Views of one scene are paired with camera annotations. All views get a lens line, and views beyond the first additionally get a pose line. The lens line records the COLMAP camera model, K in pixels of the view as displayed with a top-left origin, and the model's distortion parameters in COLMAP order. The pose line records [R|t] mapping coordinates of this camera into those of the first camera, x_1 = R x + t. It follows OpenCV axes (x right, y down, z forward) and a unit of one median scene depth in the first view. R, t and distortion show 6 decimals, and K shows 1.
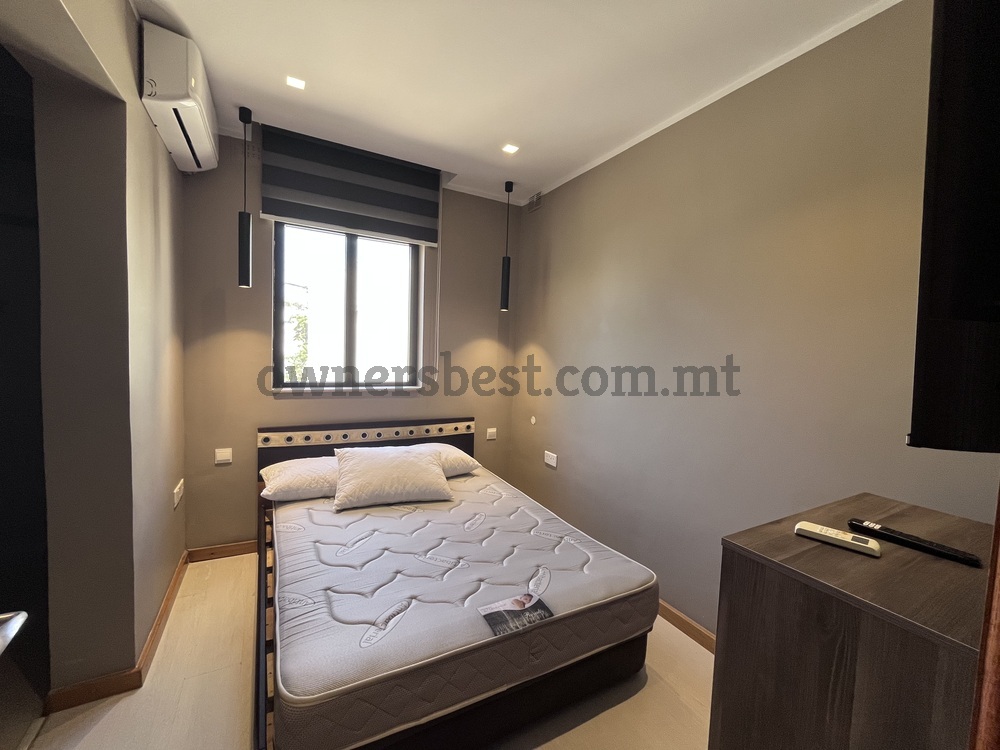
lens RADIAL K [[405.9, 0, 497.1], [0, 405.9, 373.2], [0, 0, 1]] dist [-0.000829, -0.000046]
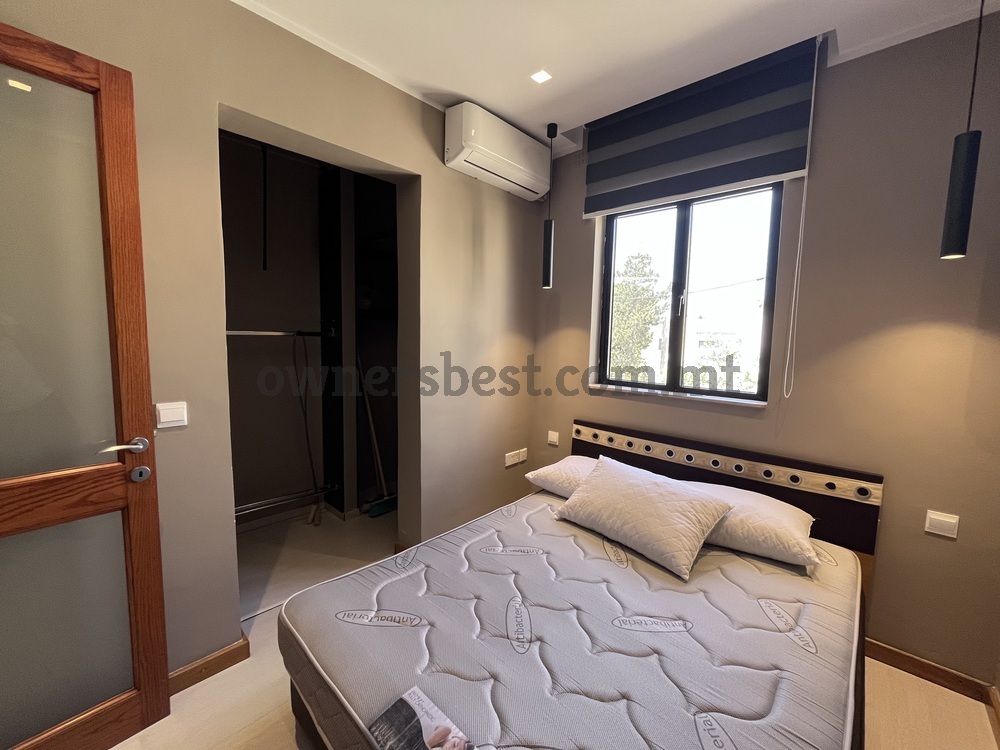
lens RADIAL K [[405.9, 0, 497.1], [0, 405.9, 373.2], [0, 0, 1]] dist [-0.000829, -0.000046]
pose [[0.313549, 0.057729, -0.947815, 0.338927], [-0.068641, 0.996917, 0.038012, -0.011423], [0.947088, 0.053141, 0.316545, 0.452769]]
